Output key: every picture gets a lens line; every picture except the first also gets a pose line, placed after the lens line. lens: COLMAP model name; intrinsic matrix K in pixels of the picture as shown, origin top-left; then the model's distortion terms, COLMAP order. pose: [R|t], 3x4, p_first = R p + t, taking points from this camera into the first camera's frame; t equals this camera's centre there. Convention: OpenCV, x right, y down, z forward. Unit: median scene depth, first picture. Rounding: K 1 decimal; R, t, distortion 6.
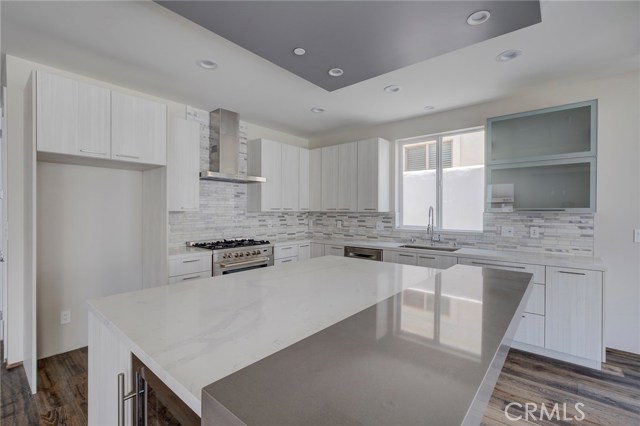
lens RADIAL K [[299.6, 0, 320.5], [0, 299.6, 209.4], [0, 0, 1]] dist [-0.004929, 0.001408]
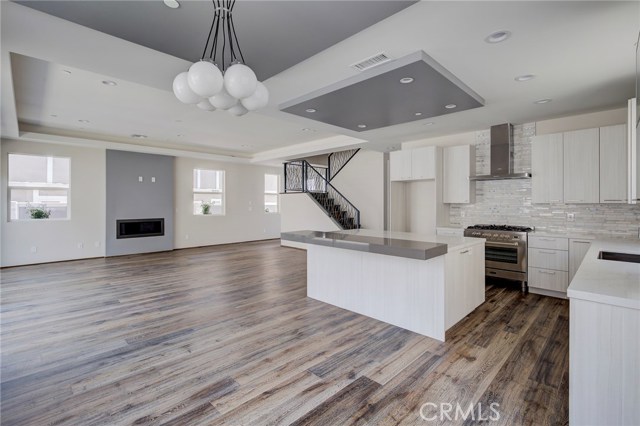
lens RADIAL K [[299.6, 0, 318.6], [0, 299.6, 209.1], [0, 0, 1]] dist [-0.004929, 0.001408]
pose [[-0.093120, 0.020147, -0.995451, 1.072607], [0.000182, 0.999796, 0.020218, 0.007027], [0.995655, 0.001701, -0.093105, 0.353180]]
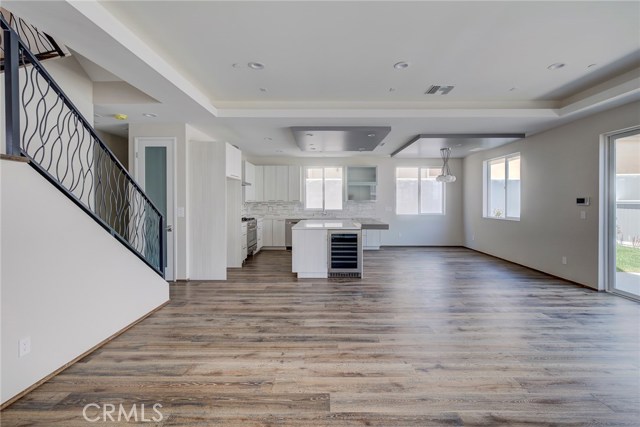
lens RADIAL K [[299.6, 0, 321.9], [0, 299.6, 207.1], [0, 0, 1]] dist [-0.004929, 0.001408]
pose [[0.772074, -0.015687, 0.635339, -1.099111], [-0.000598, 0.999677, 0.025410, -0.008979], [-0.635532, -0.019998, 0.771815, -0.755199]]
